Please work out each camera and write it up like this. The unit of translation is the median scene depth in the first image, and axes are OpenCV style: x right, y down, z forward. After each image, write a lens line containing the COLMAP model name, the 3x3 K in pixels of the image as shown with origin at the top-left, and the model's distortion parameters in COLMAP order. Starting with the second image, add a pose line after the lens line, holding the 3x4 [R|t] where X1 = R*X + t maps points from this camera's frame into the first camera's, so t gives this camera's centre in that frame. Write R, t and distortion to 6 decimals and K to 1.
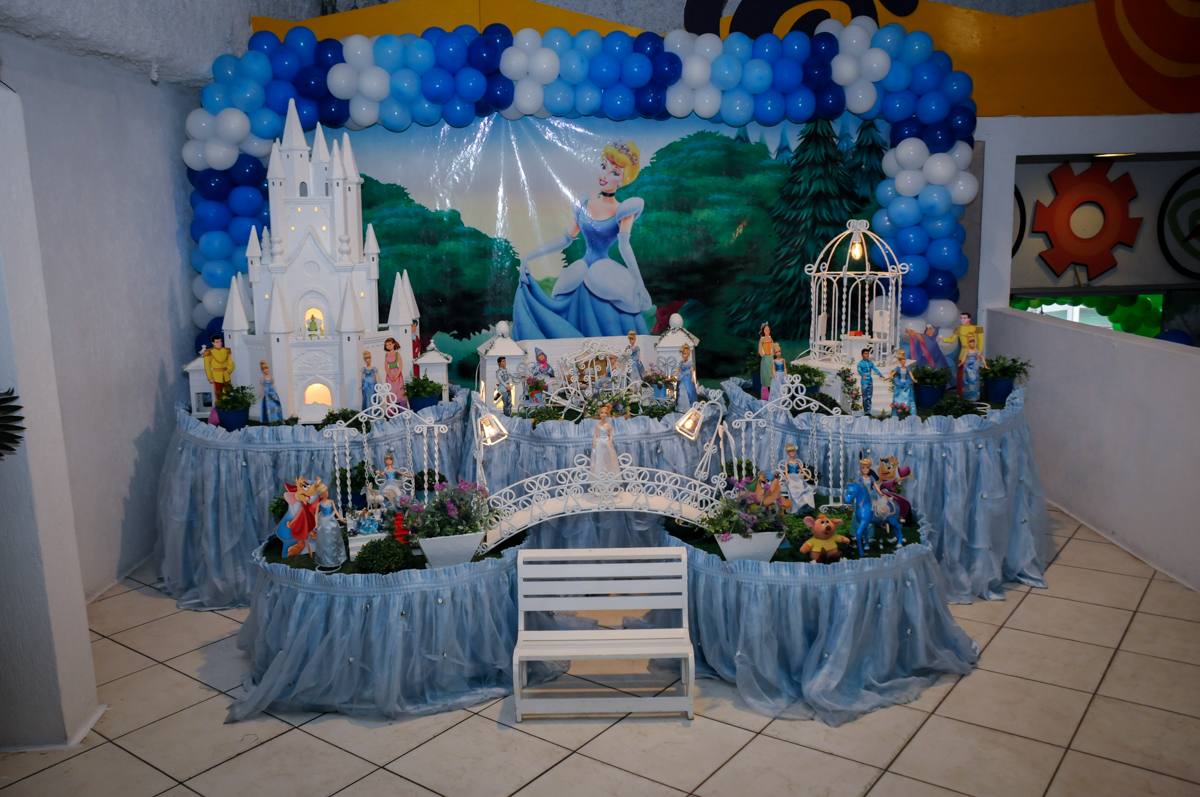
lens RADIAL K [[990.1, 0, 600.0], [0, 990.1, 398.5], [0, 0, 1]] dist [-0.117859, 0.146623]
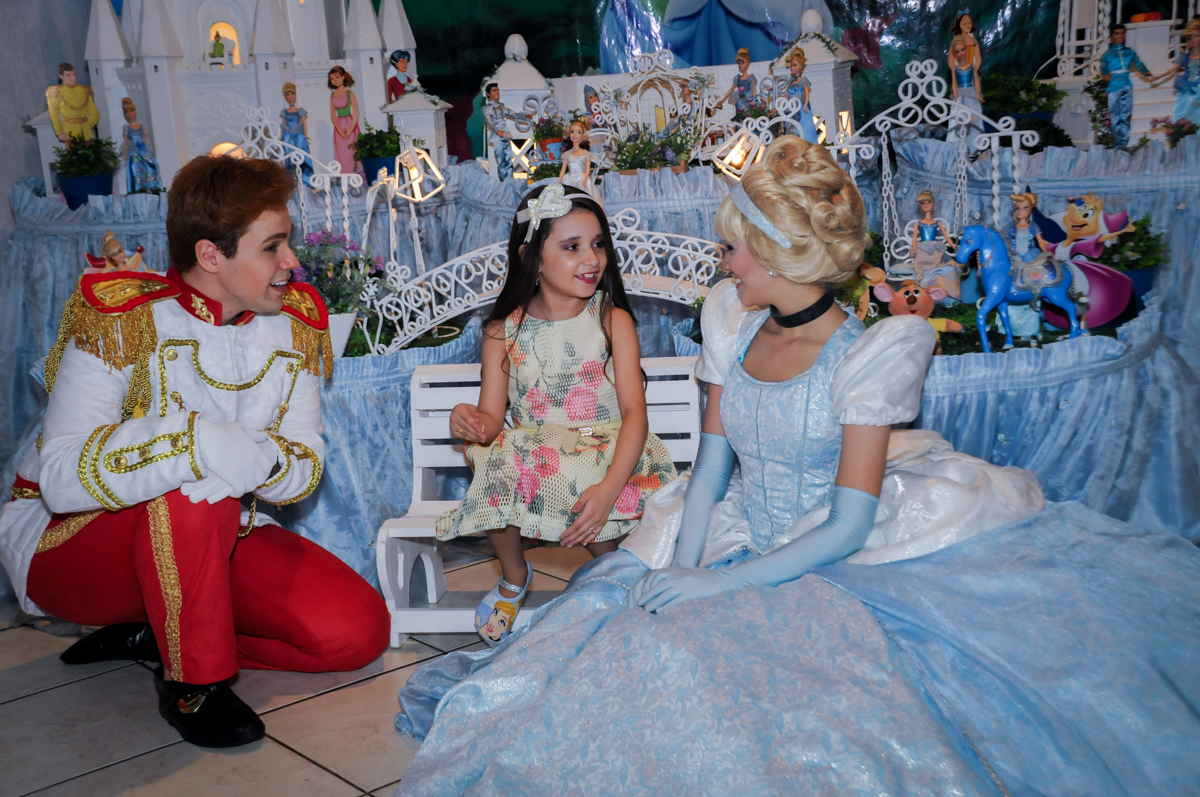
lens RADIAL K [[1641.5, 0, 600.0], [0, 1641.5, 398.5], [0, 0, 1]] dist [0.102241, 0.709383]
pose [[0.964947, 0.006880, -0.262353, 0.261996], [0.002023, 0.999432, 0.033651, 0.132595], [0.262436, -0.033002, 0.964385, 0.032816]]
